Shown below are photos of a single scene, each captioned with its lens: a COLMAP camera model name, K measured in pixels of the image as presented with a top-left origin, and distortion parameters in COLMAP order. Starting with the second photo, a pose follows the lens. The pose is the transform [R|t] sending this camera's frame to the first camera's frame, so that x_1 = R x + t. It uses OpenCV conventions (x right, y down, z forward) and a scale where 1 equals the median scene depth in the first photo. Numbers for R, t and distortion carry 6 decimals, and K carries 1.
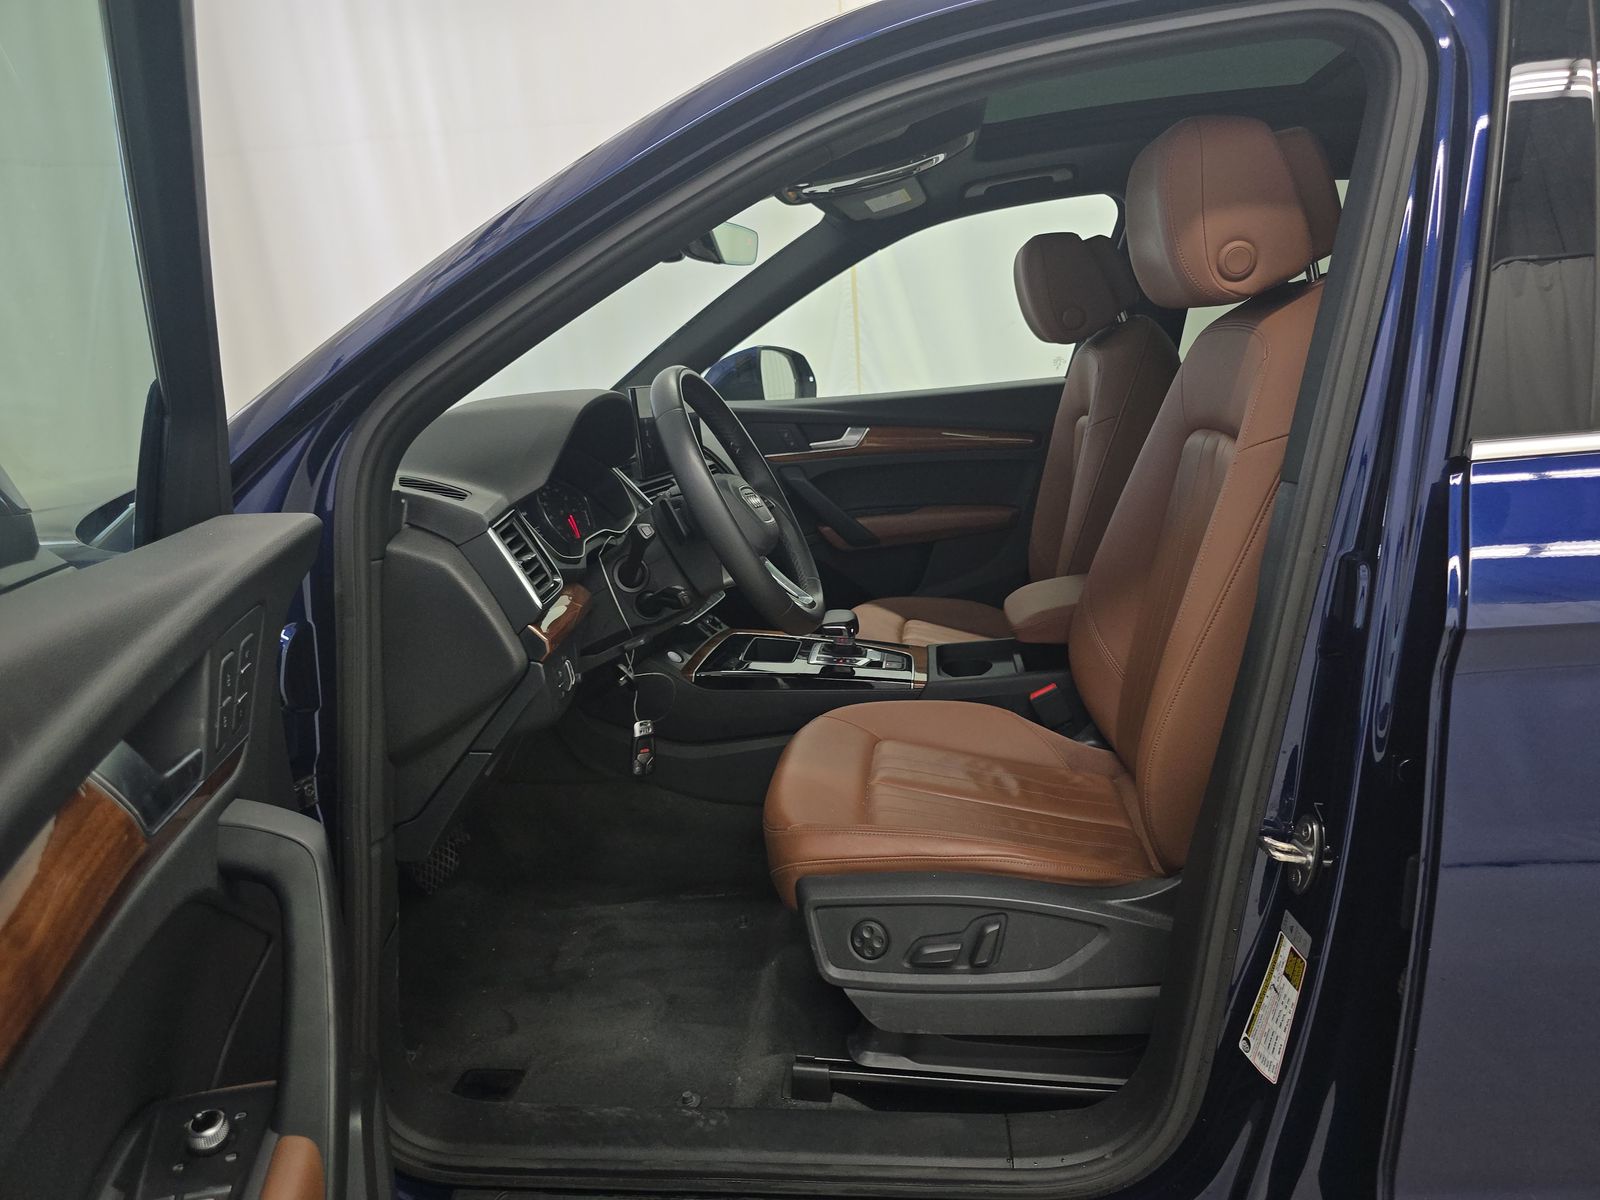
lens RADIAL K [[1101.0, 0, 800.0], [0, 1101.0, 600.0], [0, 0, 1]] dist [0.049200, -0.073369]
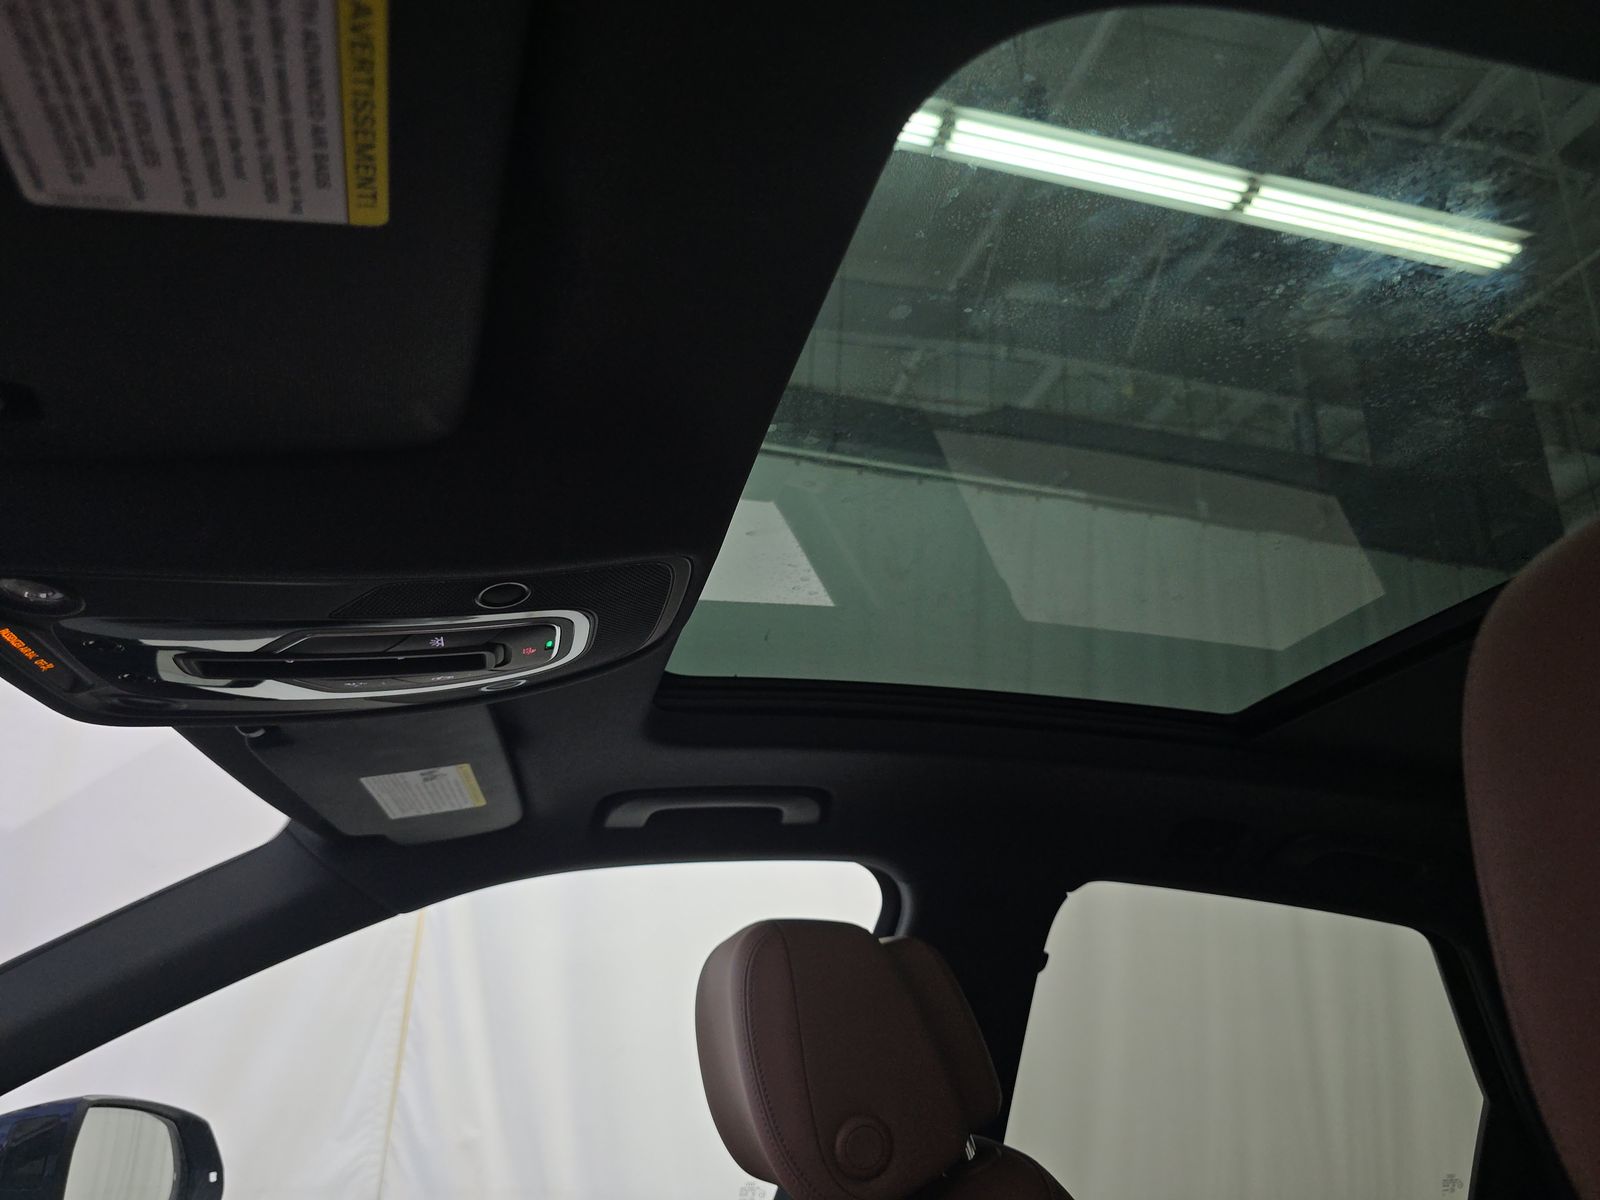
lens RADIAL K [[1101.0, 0, 800.0], [0, 1101.0, 600.0], [0, 0, 1]] dist [0.049200, -0.073369]
pose [[0.934765, 0.212073, 0.285027, 0.072304], [-0.008338, 0.815162, -0.579173, -0.169766], [-0.355170, 0.539014, 0.763753, 0.559578]]
